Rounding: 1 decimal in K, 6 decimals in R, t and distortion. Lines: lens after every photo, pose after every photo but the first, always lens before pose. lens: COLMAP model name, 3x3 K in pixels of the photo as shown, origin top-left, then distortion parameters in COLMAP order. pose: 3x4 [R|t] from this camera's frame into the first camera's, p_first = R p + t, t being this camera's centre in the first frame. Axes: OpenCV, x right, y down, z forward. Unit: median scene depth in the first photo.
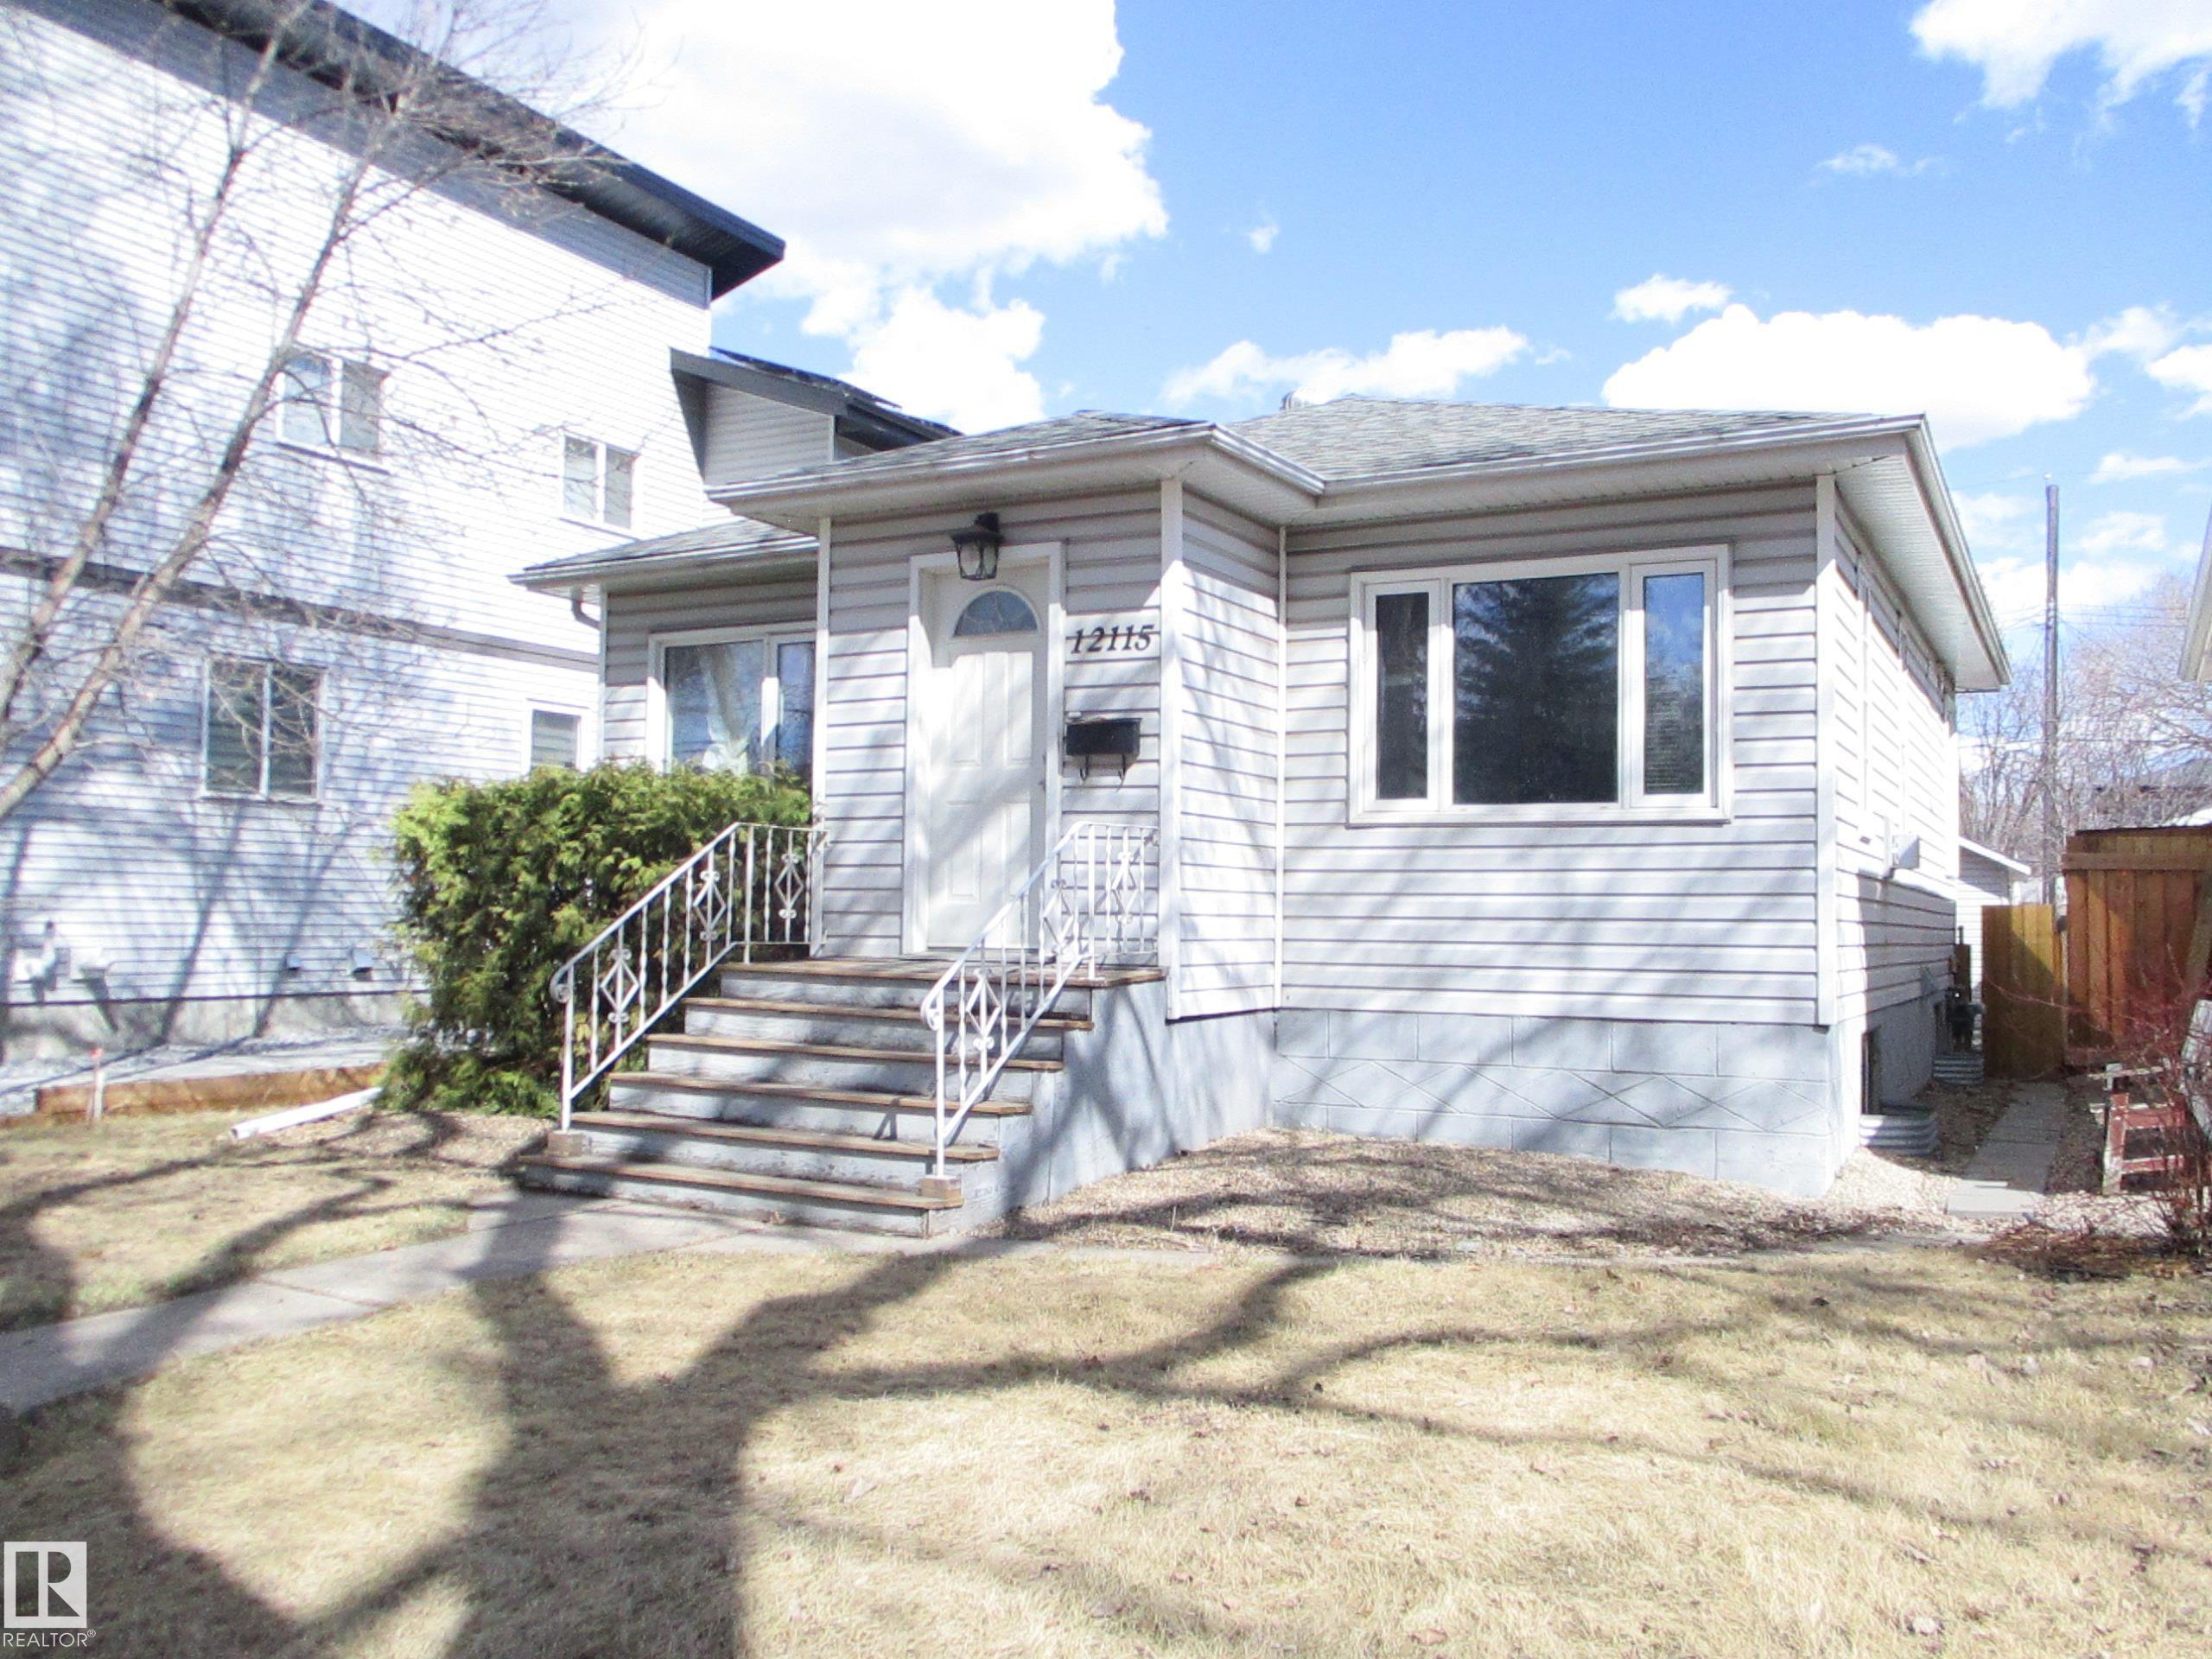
lens RADIAL K [[1847.5, 0, 1109.5], [0, 1847.5, 833.5], [0, 0, 1]] dist [-0.005535, 0.003273]
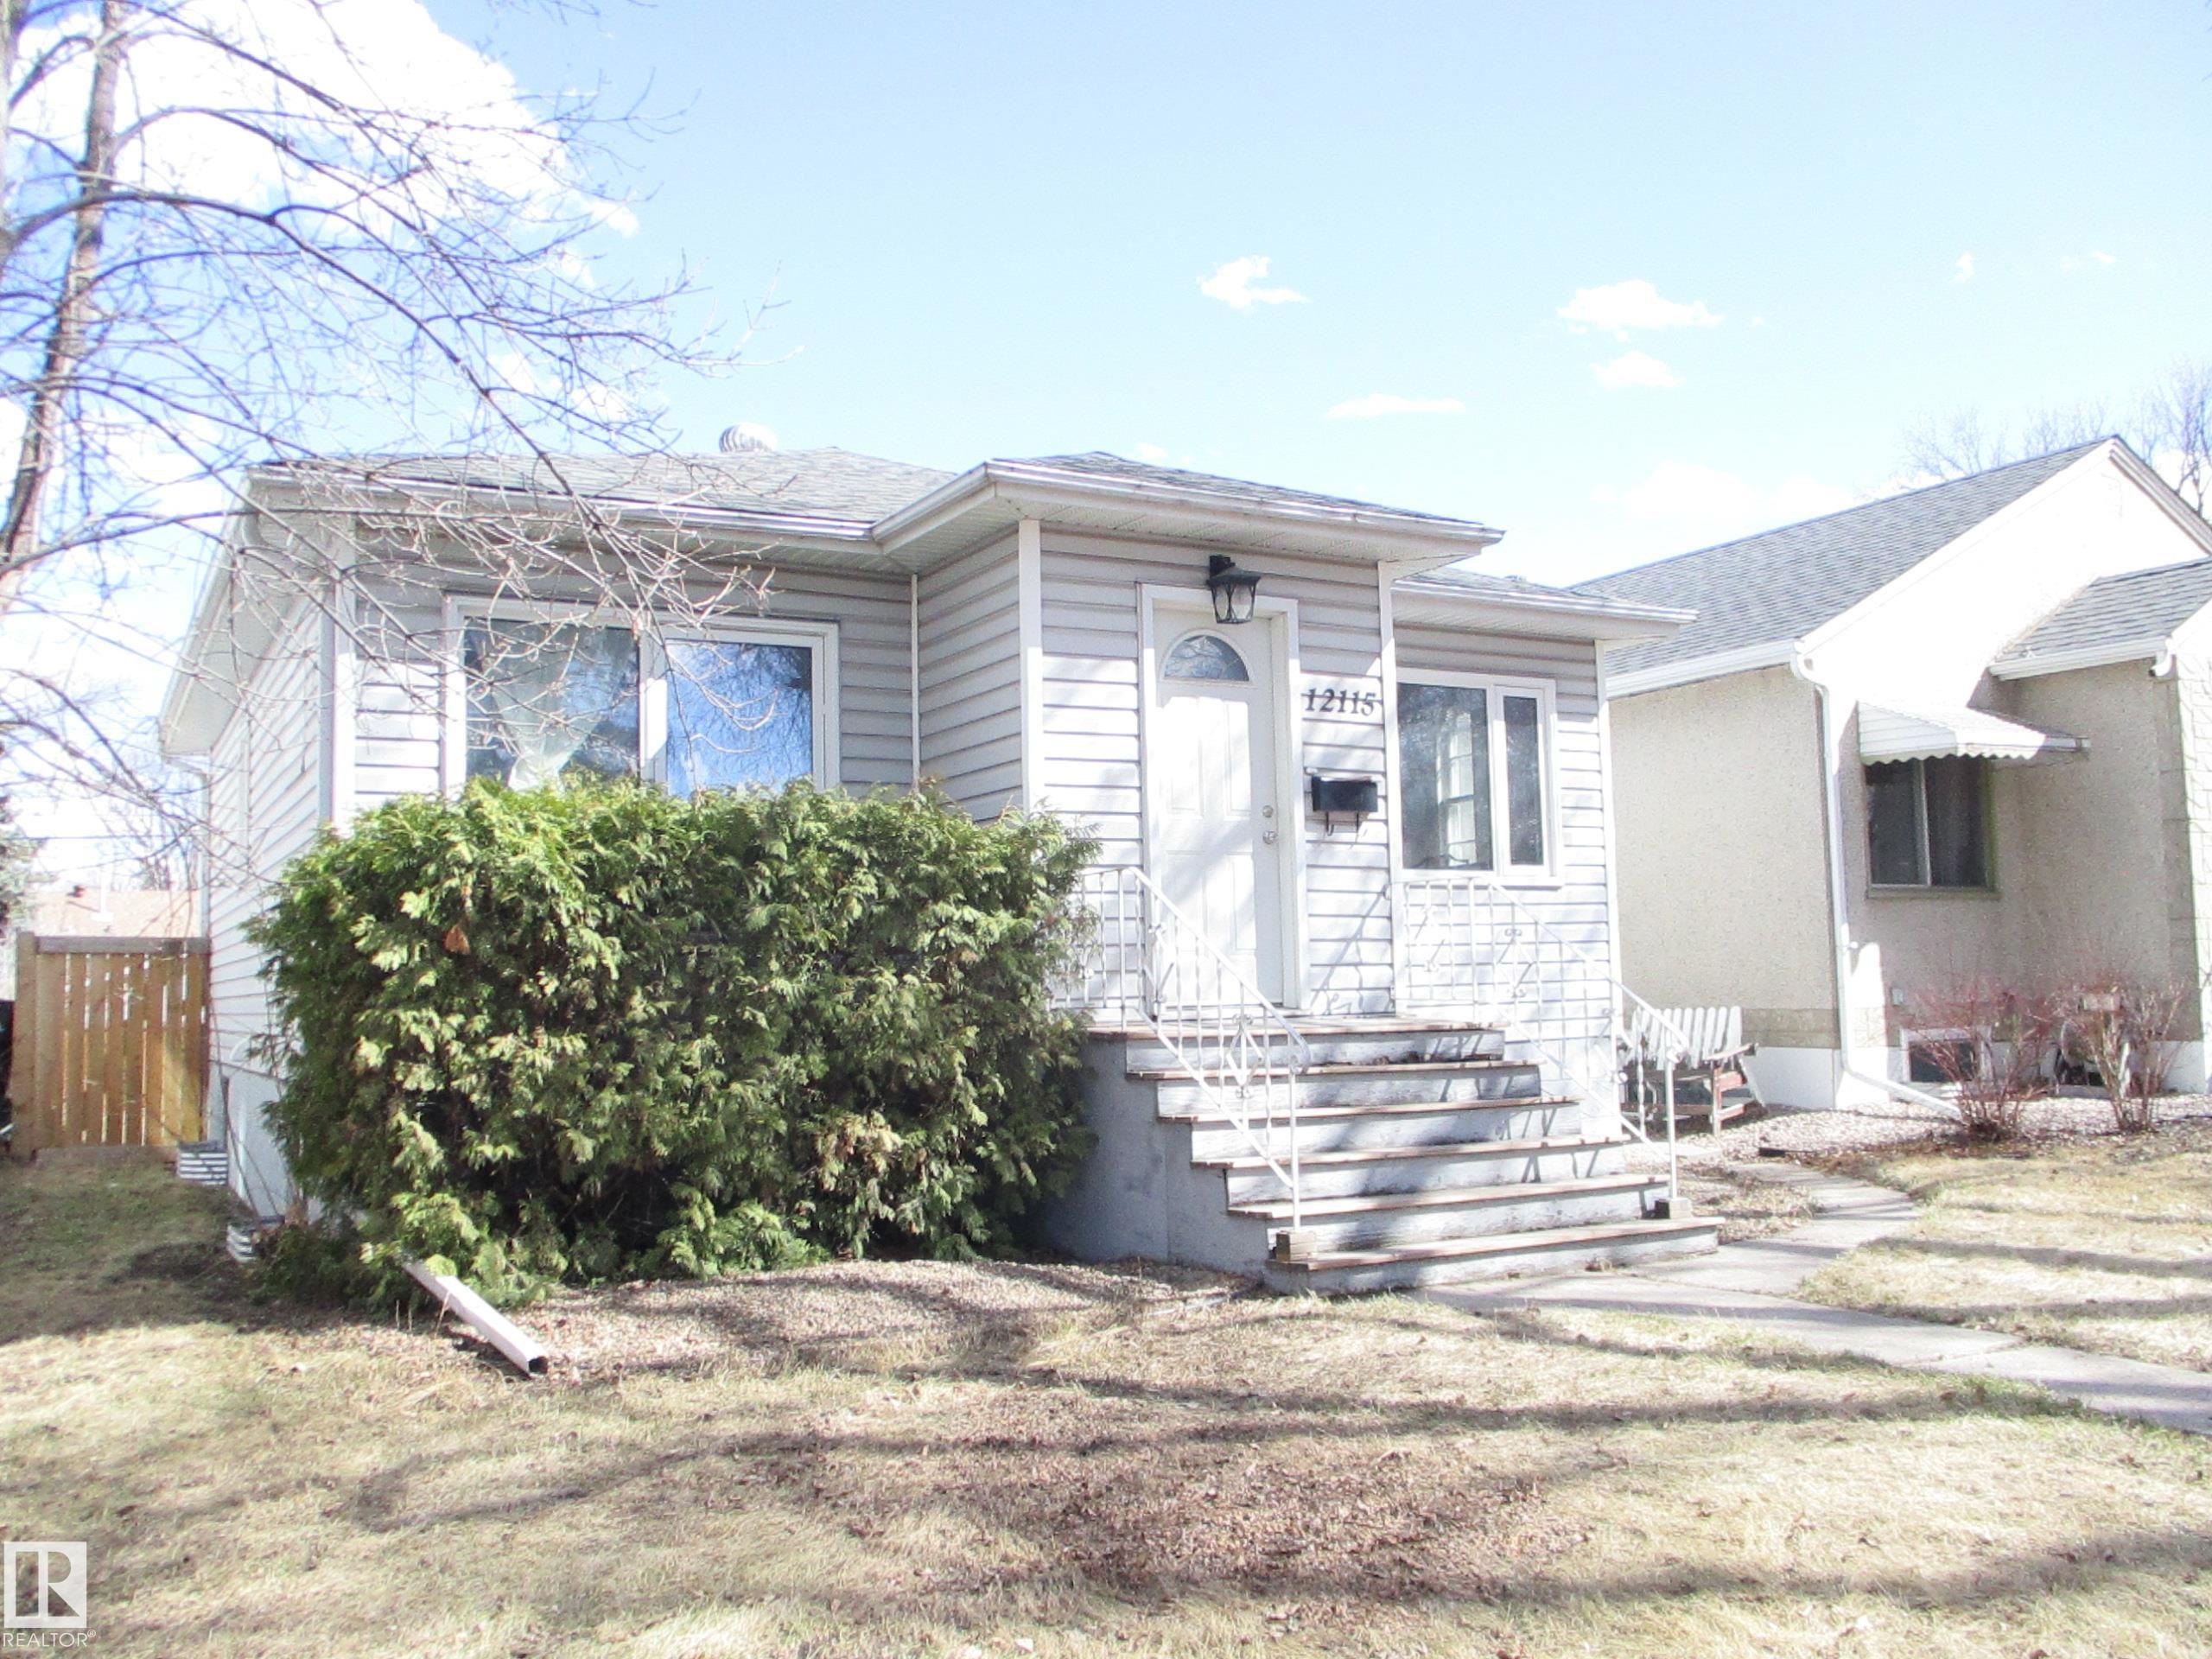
lens RADIAL K [[1856.0, 0, 1100.8], [0, 1856.0, 829.8], [0, 0, 1]] dist [-0.027019, 0.014535]
pose [[0.529916, 0.044814, 0.846865, -0.953690], [-0.007611, 0.998814, -0.048092, 0.018652], [-0.848016, 0.019039, 0.529629, 0.558697]]
